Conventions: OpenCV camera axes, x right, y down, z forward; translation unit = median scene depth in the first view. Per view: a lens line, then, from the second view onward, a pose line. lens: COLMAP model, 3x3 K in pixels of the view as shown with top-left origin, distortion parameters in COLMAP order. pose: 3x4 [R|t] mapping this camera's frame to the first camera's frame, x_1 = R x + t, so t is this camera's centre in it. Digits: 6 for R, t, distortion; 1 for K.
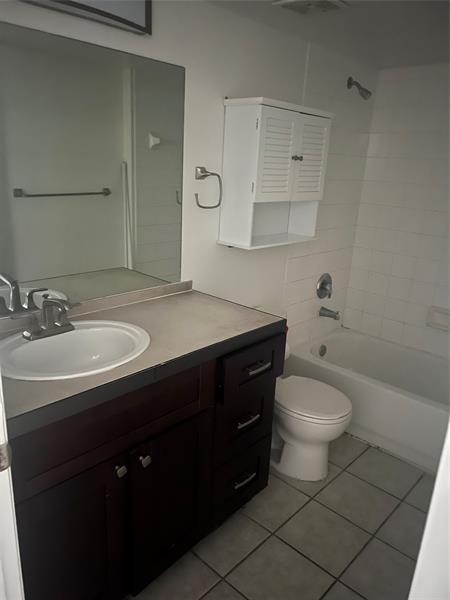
lens RADIAL K [[449.1, 0, 225.0], [0, 449.1, 300.0], [0, 0, 1]] dist [0.056396, -0.003536]
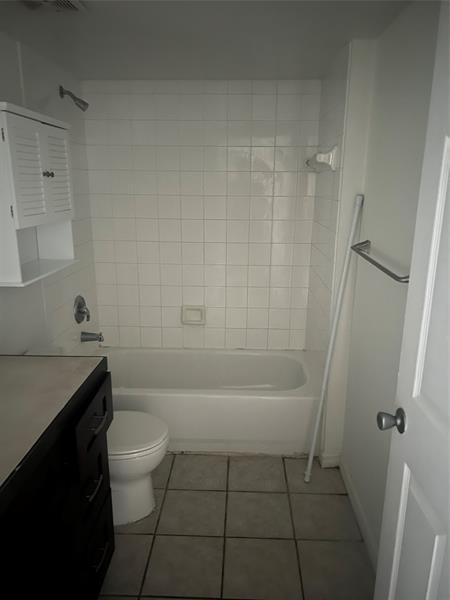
lens RADIAL K [[454.8, 0, 225.0], [0, 454.8, 300.0], [0, 0, 1]] dist [0.043948, -0.000905]
pose [[0.765241, -0.207210, 0.609484, -0.165700], [0.219674, 0.974003, 0.055325, -0.050846], [-0.605103, 0.091551, 0.790866, 0.114750]]
